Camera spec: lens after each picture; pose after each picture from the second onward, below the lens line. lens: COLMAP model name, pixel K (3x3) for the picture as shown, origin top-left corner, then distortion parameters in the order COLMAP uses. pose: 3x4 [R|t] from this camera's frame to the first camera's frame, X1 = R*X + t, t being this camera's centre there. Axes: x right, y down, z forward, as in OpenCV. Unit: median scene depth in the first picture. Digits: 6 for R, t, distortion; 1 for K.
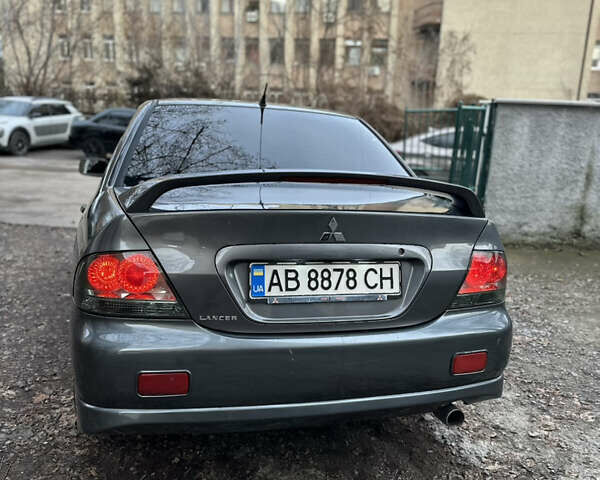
lens RADIAL K [[560.9, 0, 287.3], [0, 560.9, 240.9], [0, 0, 1]] dist [0.121416, -0.198725]
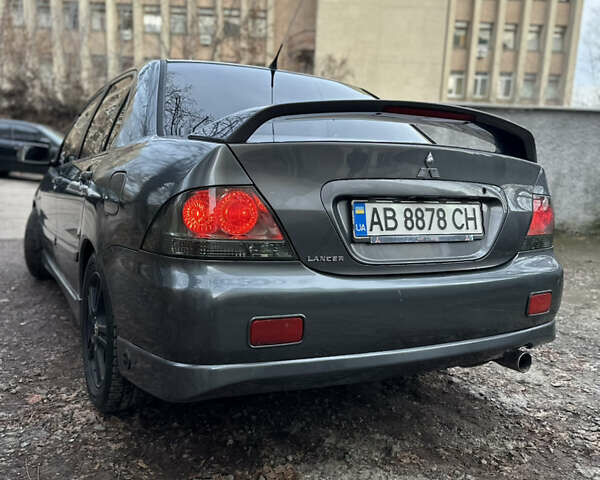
lens RADIAL K [[560.9, 0, 287.3], [0, 560.9, 240.9], [0, 0, 1]] dist [0.121416, -0.198725]
pose [[0.974325, -0.033788, 0.222595, -0.358856], [0.043629, 0.998269, -0.039444, 0.131097], [-0.220877, 0.048143, 0.974113, 0.113643]]
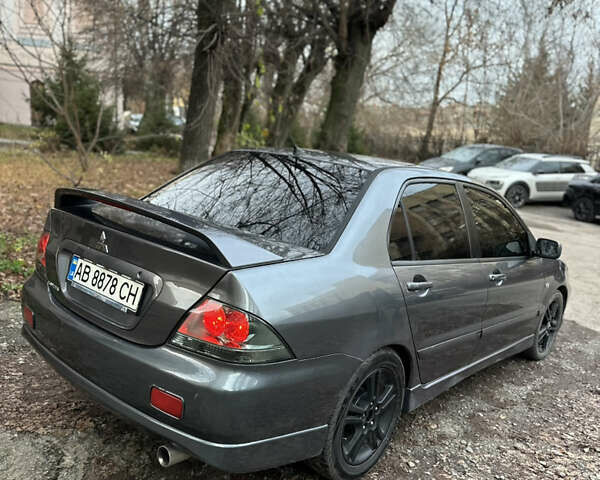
lens RADIAL K [[560.9, 0, 287.3], [0, 560.9, 240.9], [0, 0, 1]] dist [0.121416, -0.198725]
pose [[0.553501, 0.162479, -0.816846, 1.278416], [-0.242468, 0.969738, 0.028593, -0.148621], [0.796772, 0.182233, 0.576147, 0.577915]]
